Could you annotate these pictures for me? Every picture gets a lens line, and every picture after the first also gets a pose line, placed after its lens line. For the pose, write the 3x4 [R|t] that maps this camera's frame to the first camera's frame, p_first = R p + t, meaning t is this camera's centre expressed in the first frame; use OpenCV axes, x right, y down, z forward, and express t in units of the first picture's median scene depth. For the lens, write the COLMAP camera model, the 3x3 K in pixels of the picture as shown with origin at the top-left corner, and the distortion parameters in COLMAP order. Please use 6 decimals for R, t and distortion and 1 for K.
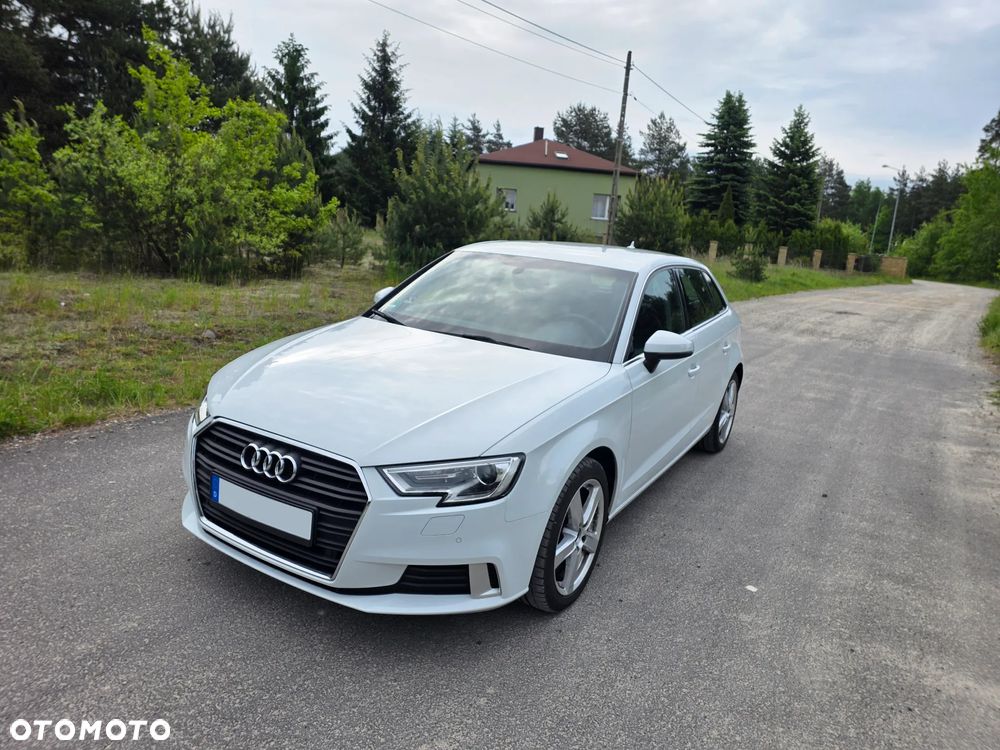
lens RADIAL K [[675.9, 0, 496.2], [0, 675.9, 385.2], [0, 0, 1]] dist [0.063899, -0.065563]
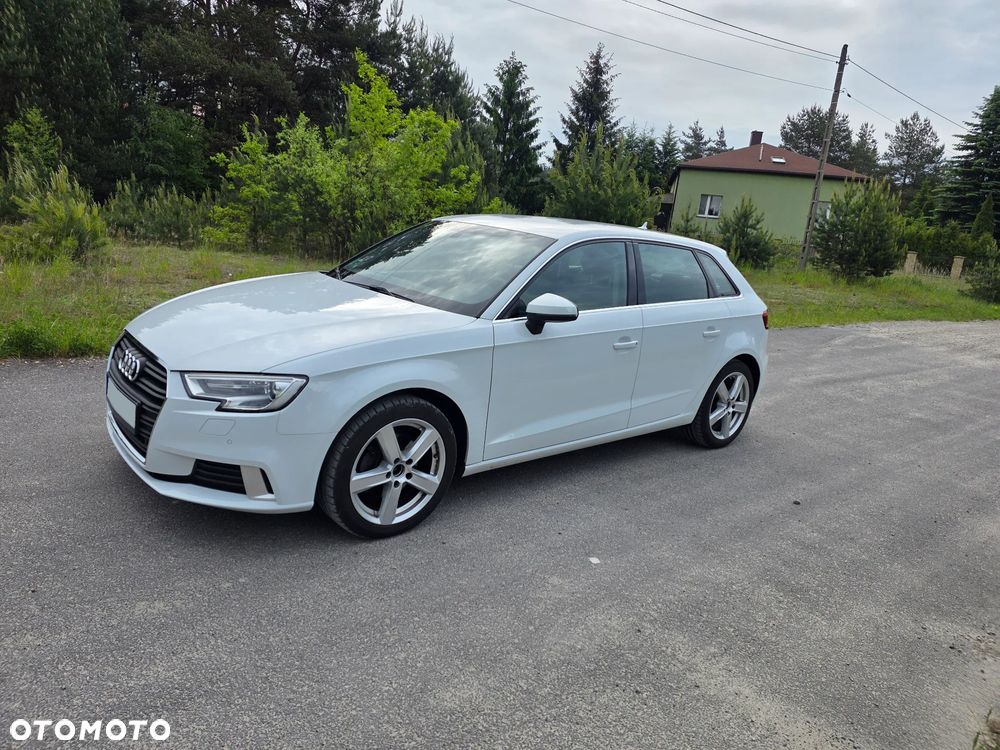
lens RADIAL K [[667.0, 0, 487.9], [0, 667.0, 368.8], [0, 0, 1]] dist [0.074753, -0.068556]
pose [[0.944191, 0.089160, -0.317101, 0.114983], [-0.099971, 0.994828, -0.017951, 0.013795], [0.313861, 0.048650, 0.948222, 0.009883]]
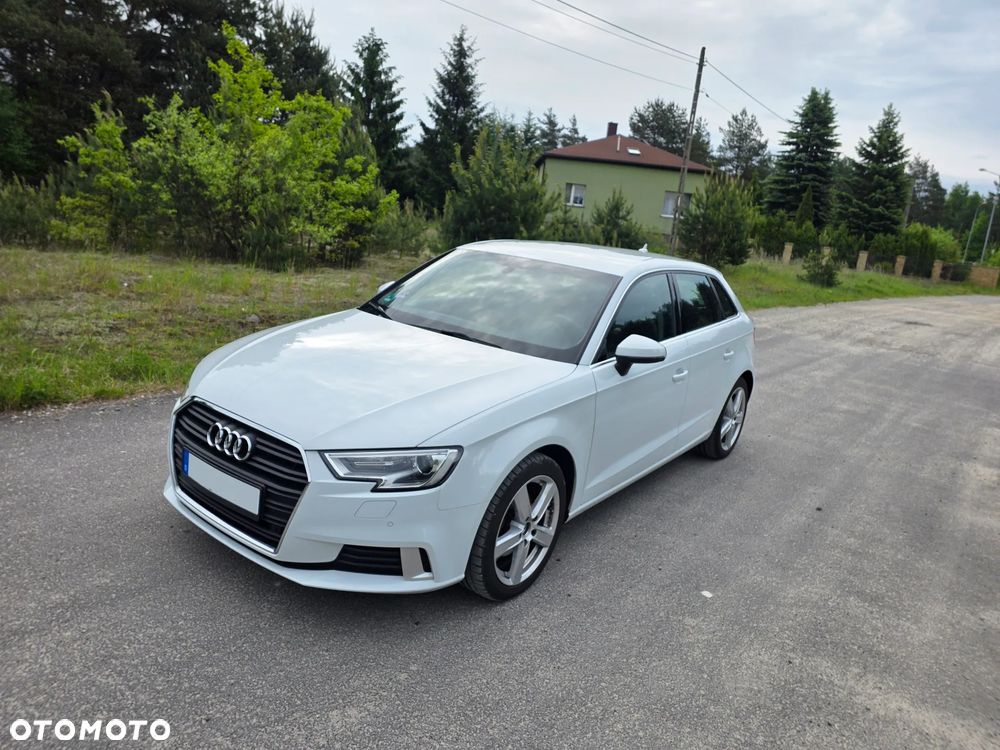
lens RADIAL K [[676.6, 0, 501.3], [0, 676.6, 381.3], [0, 0, 1]] dist [0.062403, -0.065380]
pose [[0.994575, 0.049951, -0.091246, 0.033504], [-0.049677, 0.998751, 0.005279, -0.001515], [0.091396, -0.000717, 0.995814, -0.007185]]
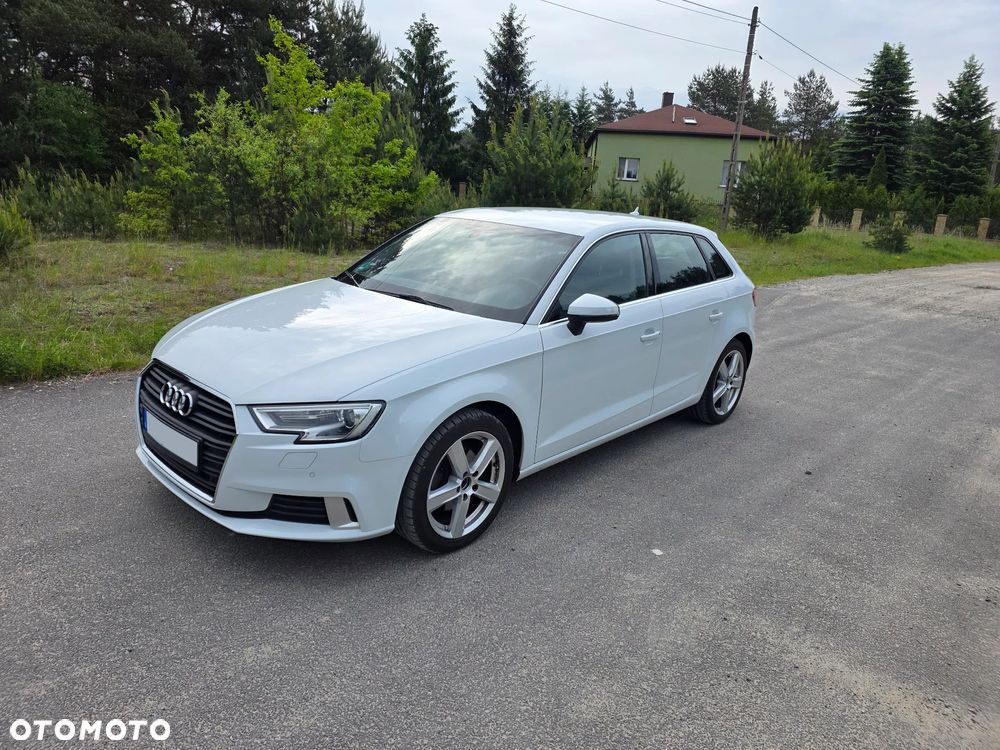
lens RADIAL K [[668.8, 0, 489.8], [0, 668.8, 373.4], [0, 0, 1]] dist [0.072446, -0.068014]
pose [[0.978811, 0.038149, -0.201180, 0.072998], [-0.033341, 0.999073, 0.027233, 0.003893], [0.202032, -0.019949, 0.979176, -0.002575]]
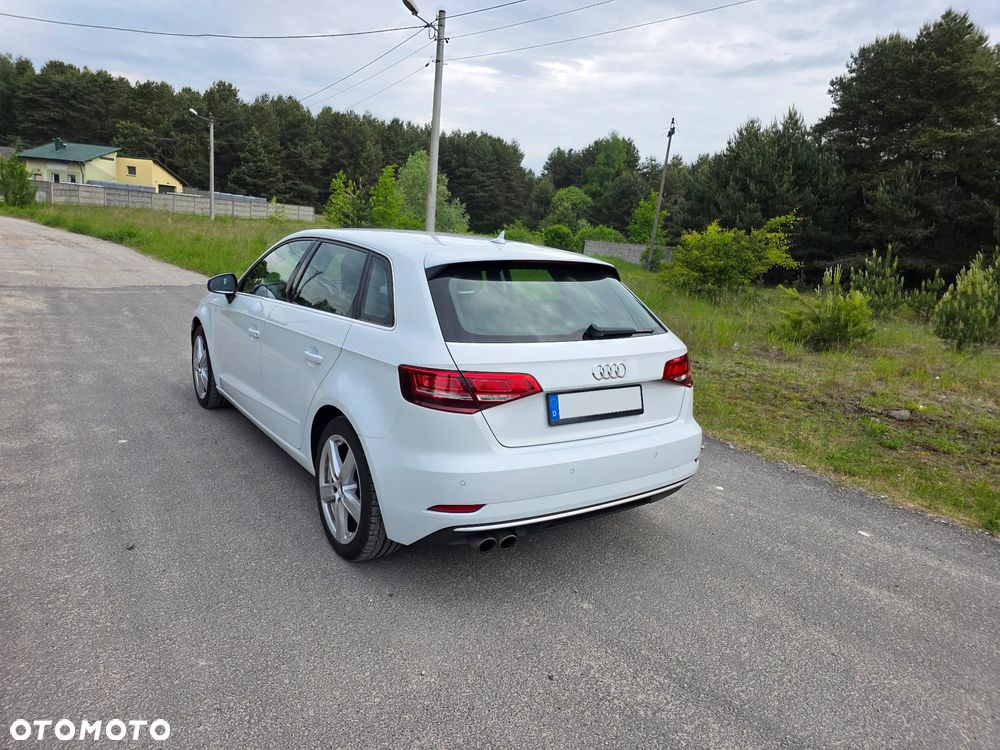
lens RADIAL K [[666.2, 0, 495.7], [0, 666.2, 360.6], [0, 0, 1]] dist [0.074700, -0.066446]
pose [[-0.400366, 0.060215, -0.914375, 0.297964], [-0.310492, 0.929899, 0.197189, -0.081866], [0.862149, 0.362853, -0.353604, 0.470564]]
